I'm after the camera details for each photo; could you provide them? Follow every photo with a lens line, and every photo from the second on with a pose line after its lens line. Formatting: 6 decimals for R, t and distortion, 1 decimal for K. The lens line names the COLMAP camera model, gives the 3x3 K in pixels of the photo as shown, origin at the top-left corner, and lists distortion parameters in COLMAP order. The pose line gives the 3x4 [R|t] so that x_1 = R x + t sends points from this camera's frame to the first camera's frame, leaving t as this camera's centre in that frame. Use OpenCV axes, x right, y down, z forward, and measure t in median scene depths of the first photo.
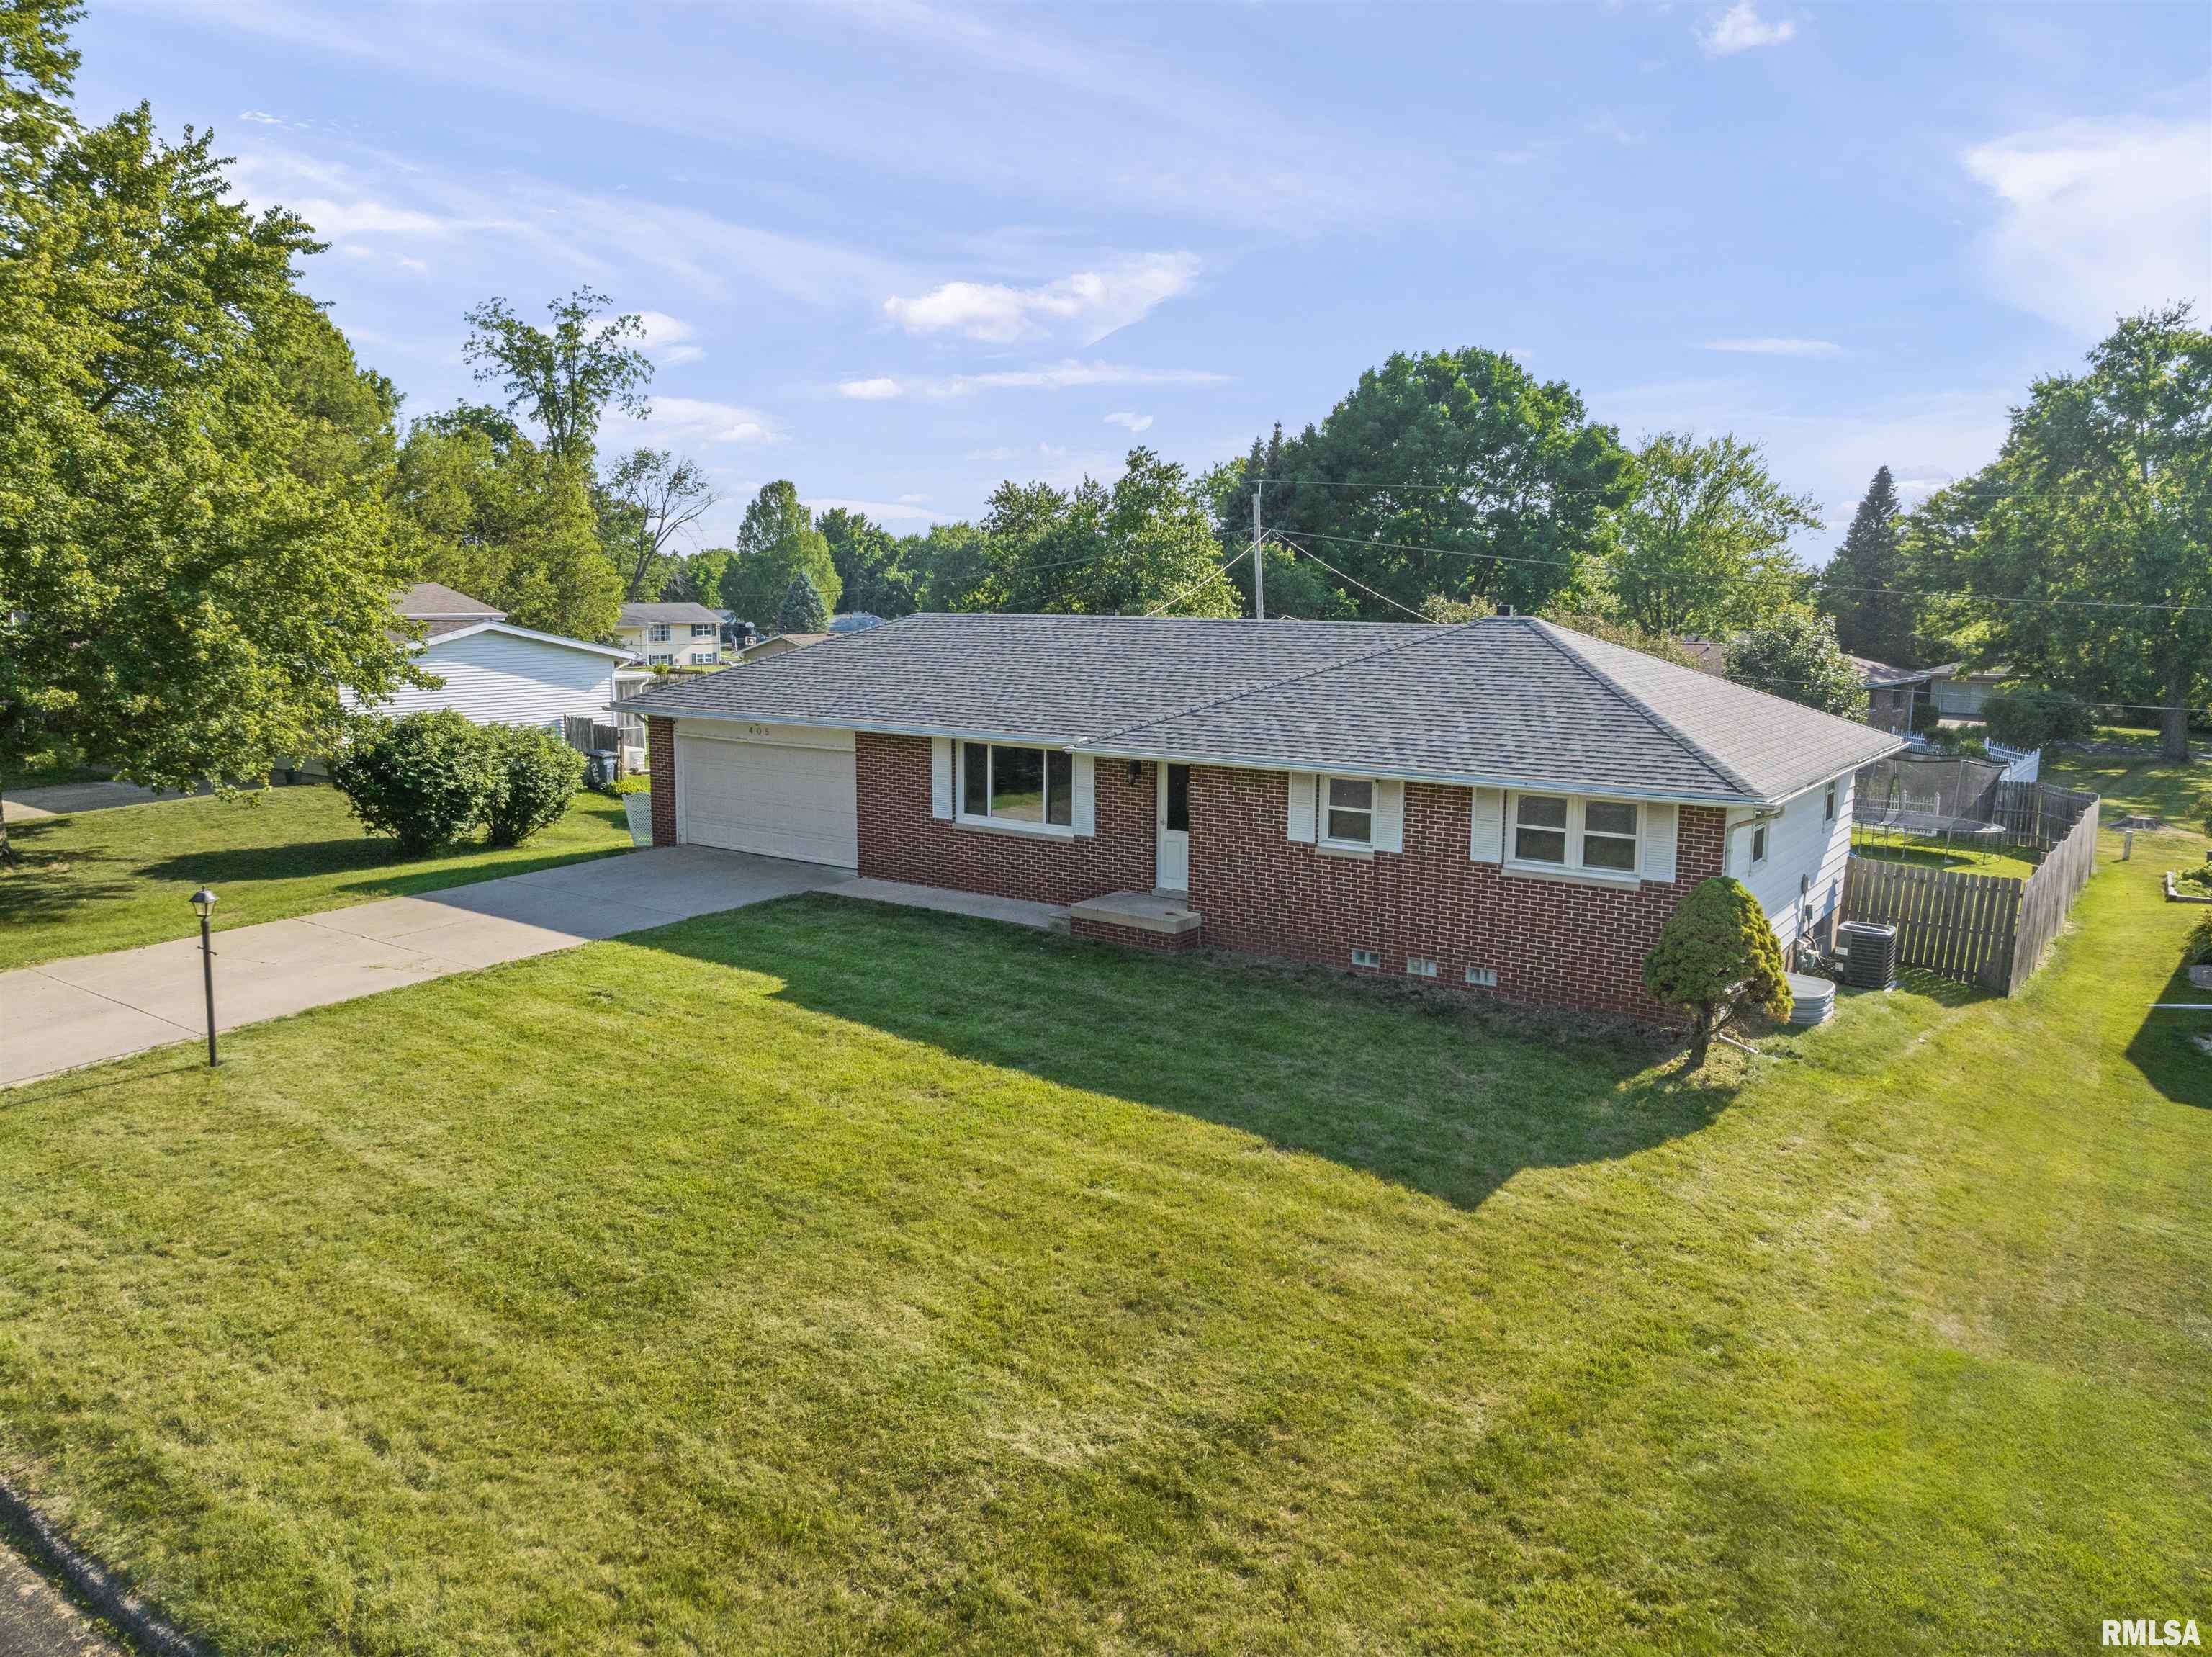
lens RADIAL K [[1560.9, 0, 1100.5], [0, 1560.9, 825.0], [0, 0, 1]] dist [-0.041148, -0.001032]
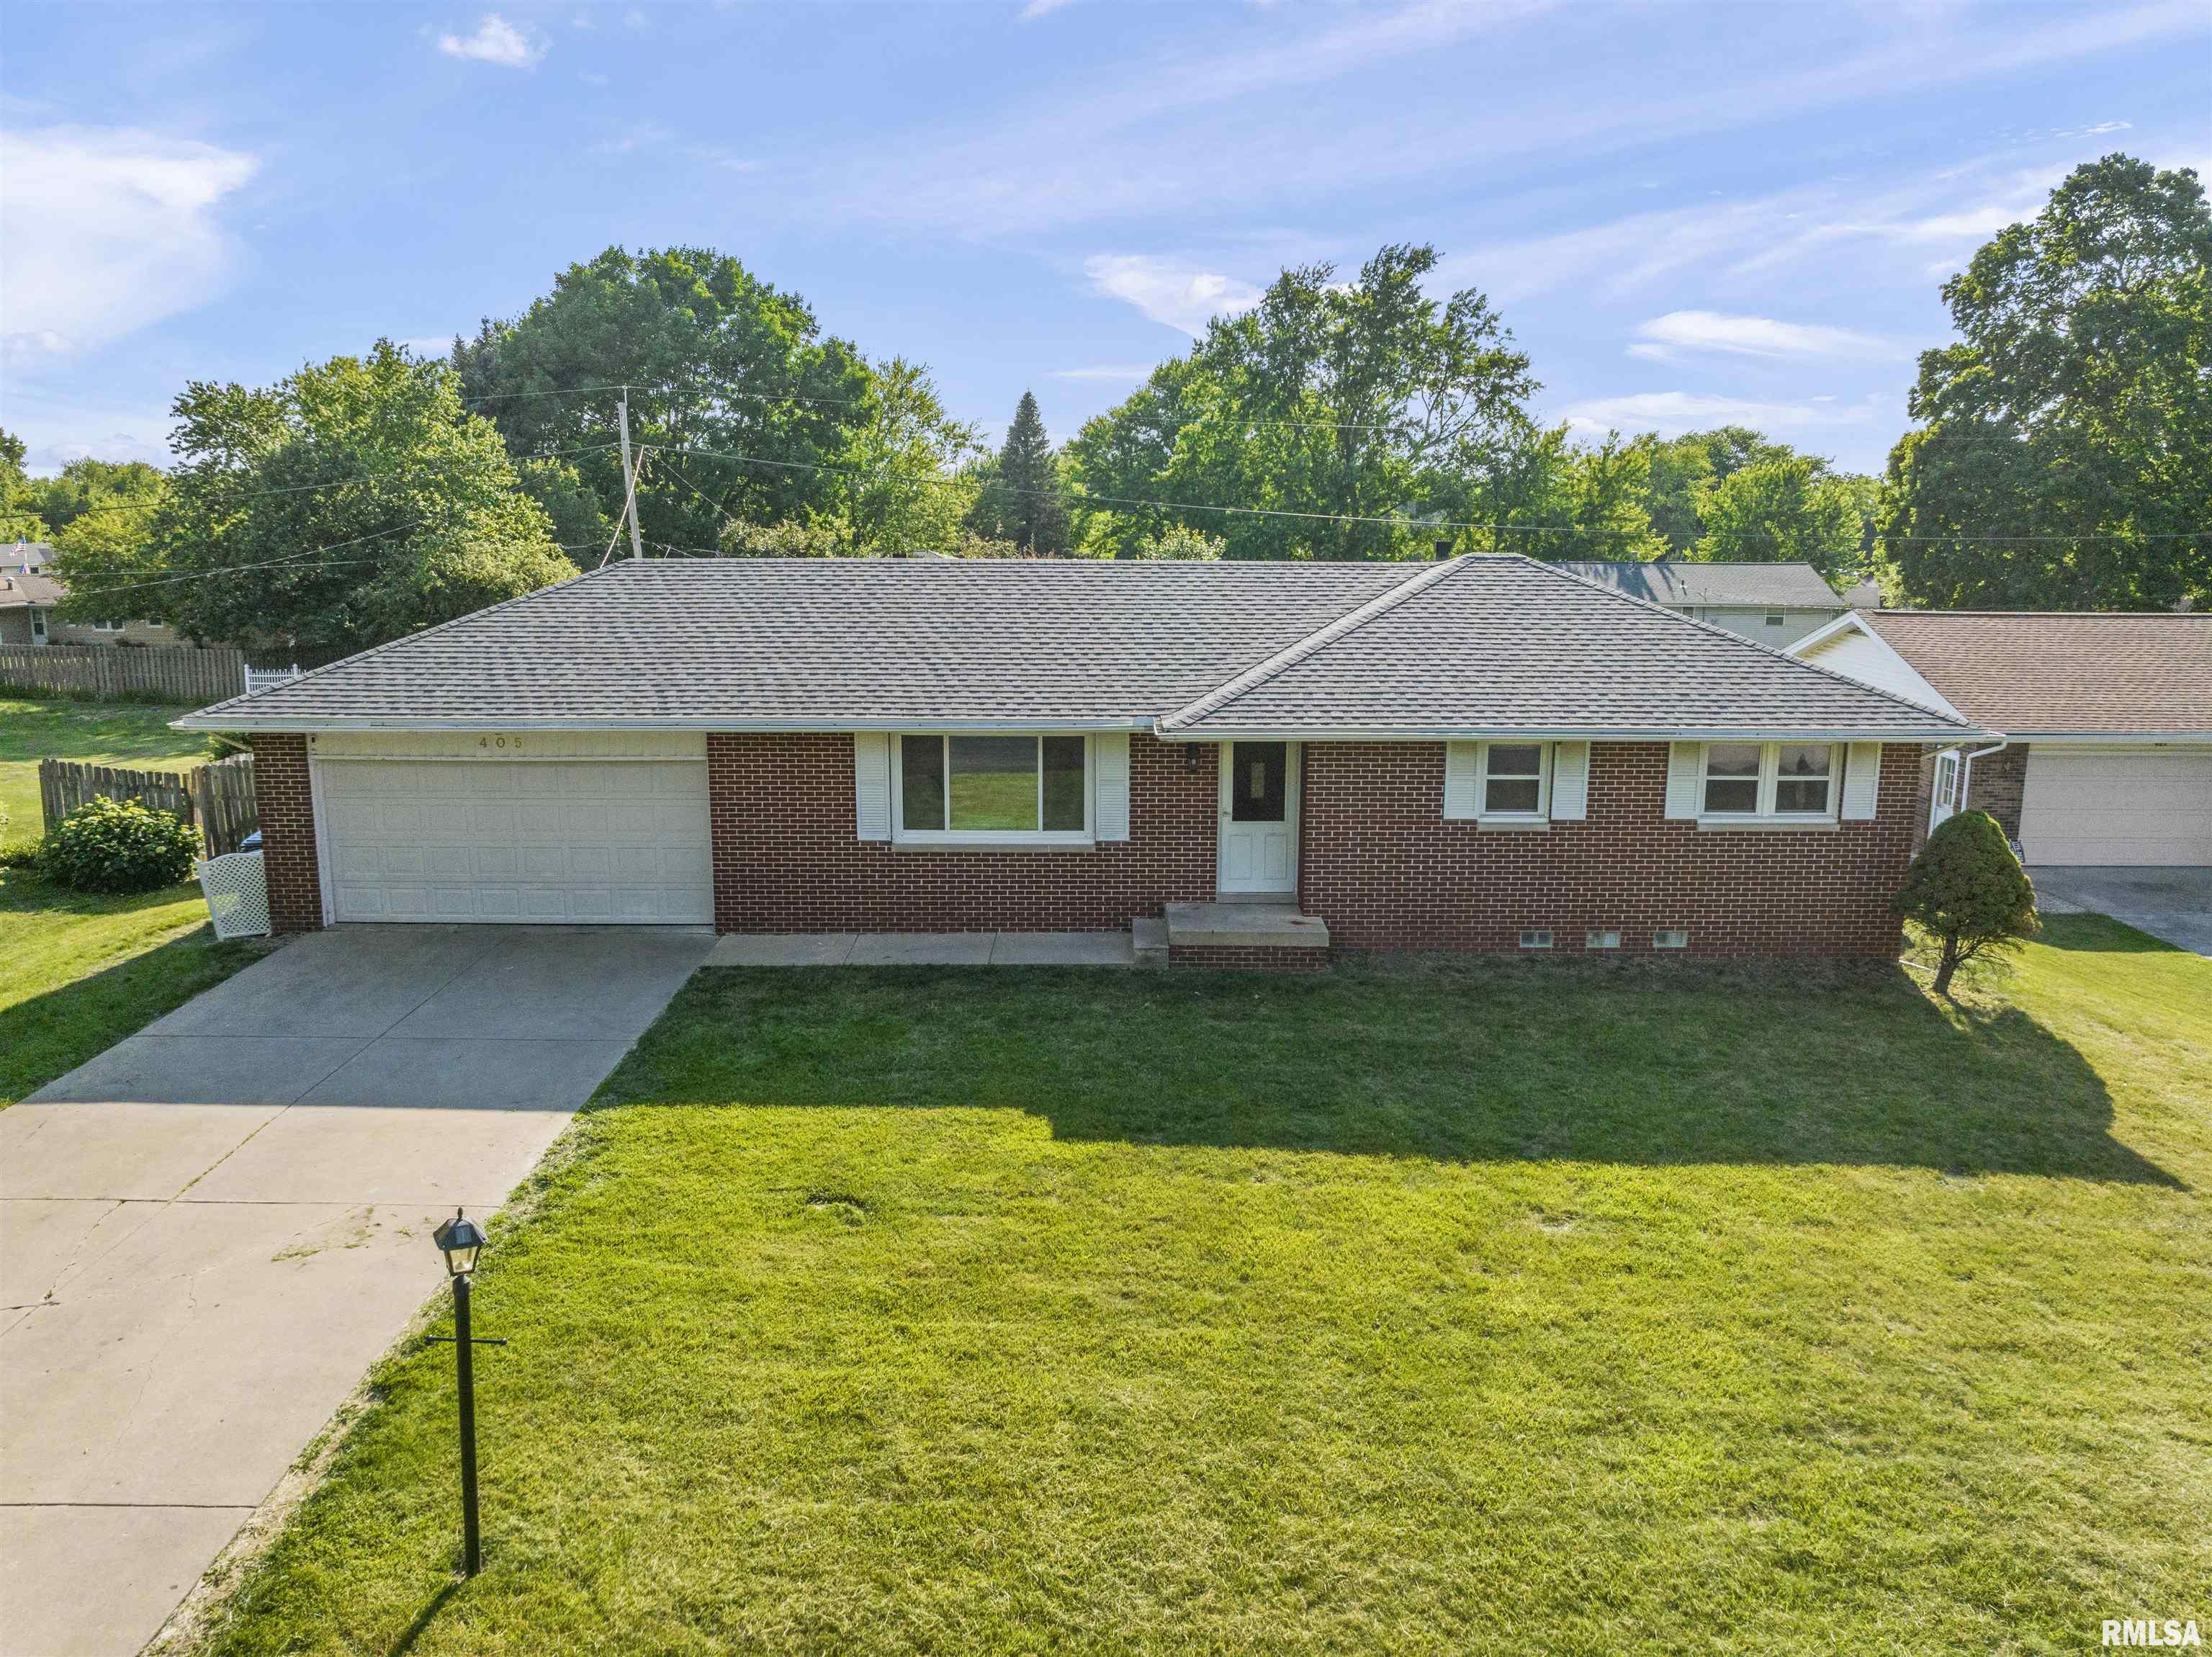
lens RADIAL K [[1560.9, 0, 1100.5], [0, 1560.9, 825.0], [0, 0, 1]] dist [-0.041148, -0.001032]
pose [[0.801880, -0.119456, 0.585422, -0.511890], [0.089467, 0.992769, 0.080028, -0.069527], [-0.590749, -0.011797, 0.806769, 0.390737]]
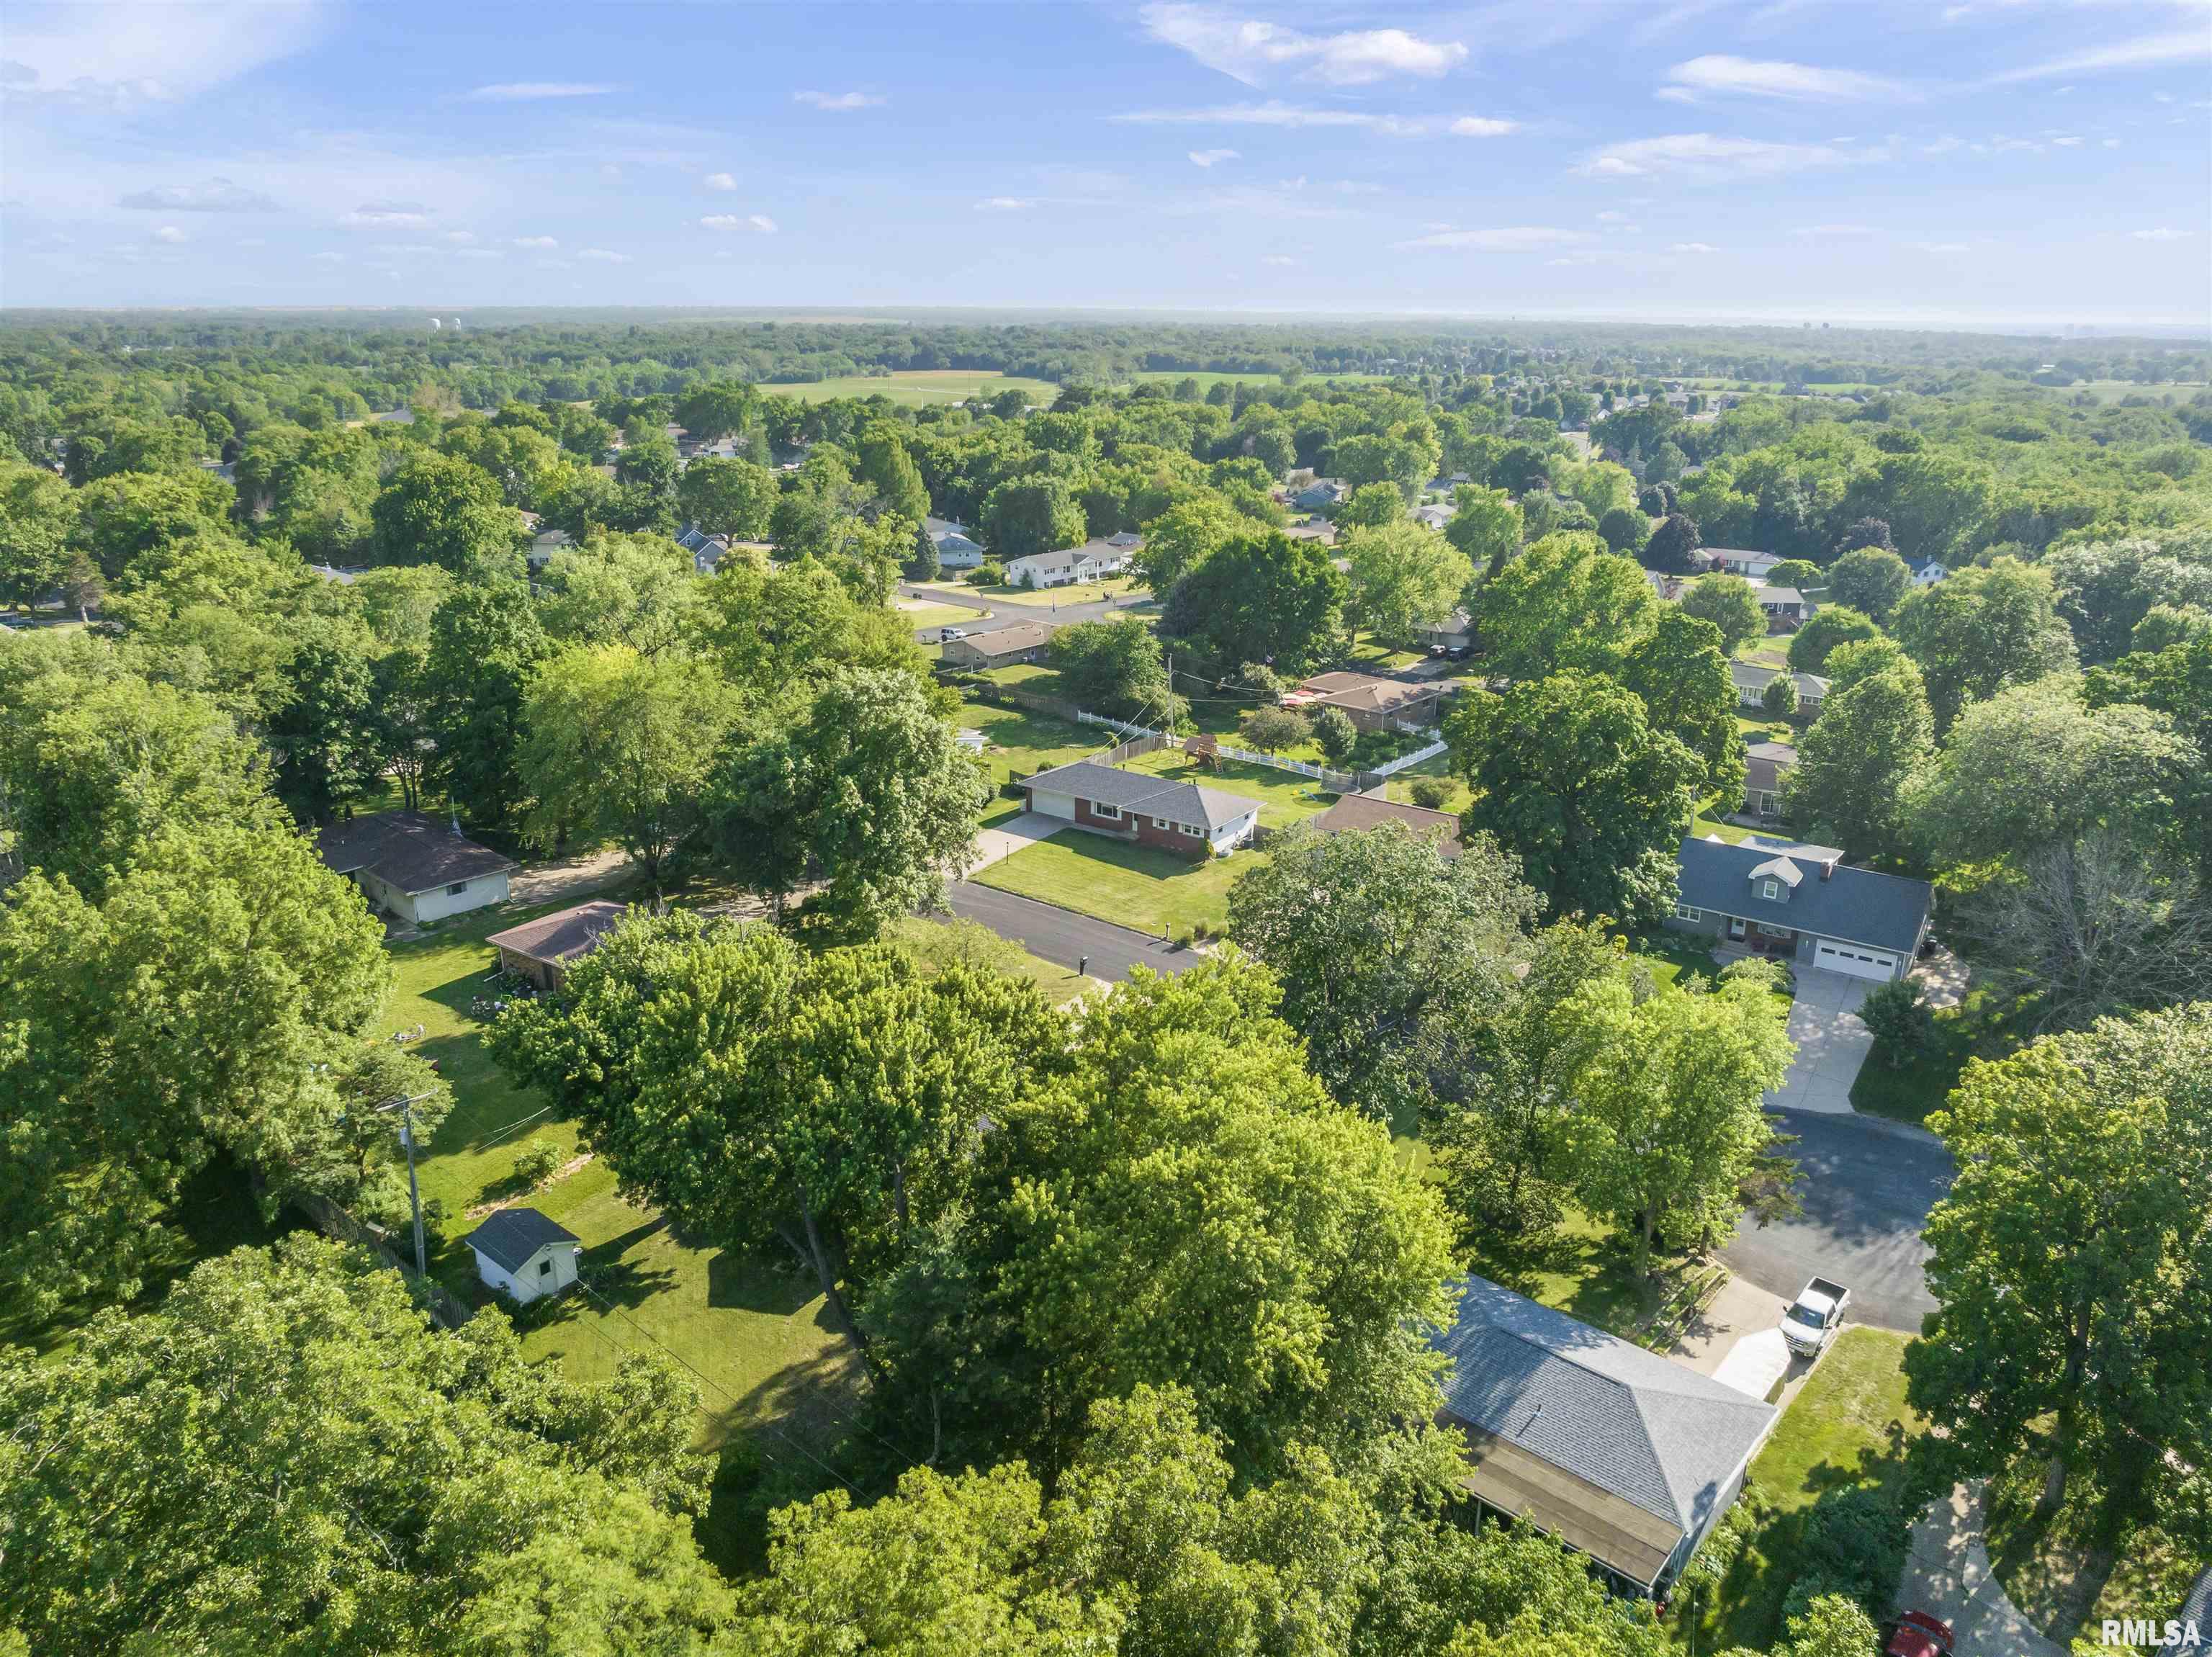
lens RADIAL K [[1560.9, 0, 1100.5], [0, 1560.9, 825.0], [0, 0, 1]] dist [-0.041148, -0.001032]
pose [[0.999971, -0.006597, 0.003777, -0.109840], [0.005840, 0.984762, 0.173808, -1.039839], [-0.004866, -0.173781, 0.984772, -4.962048]]
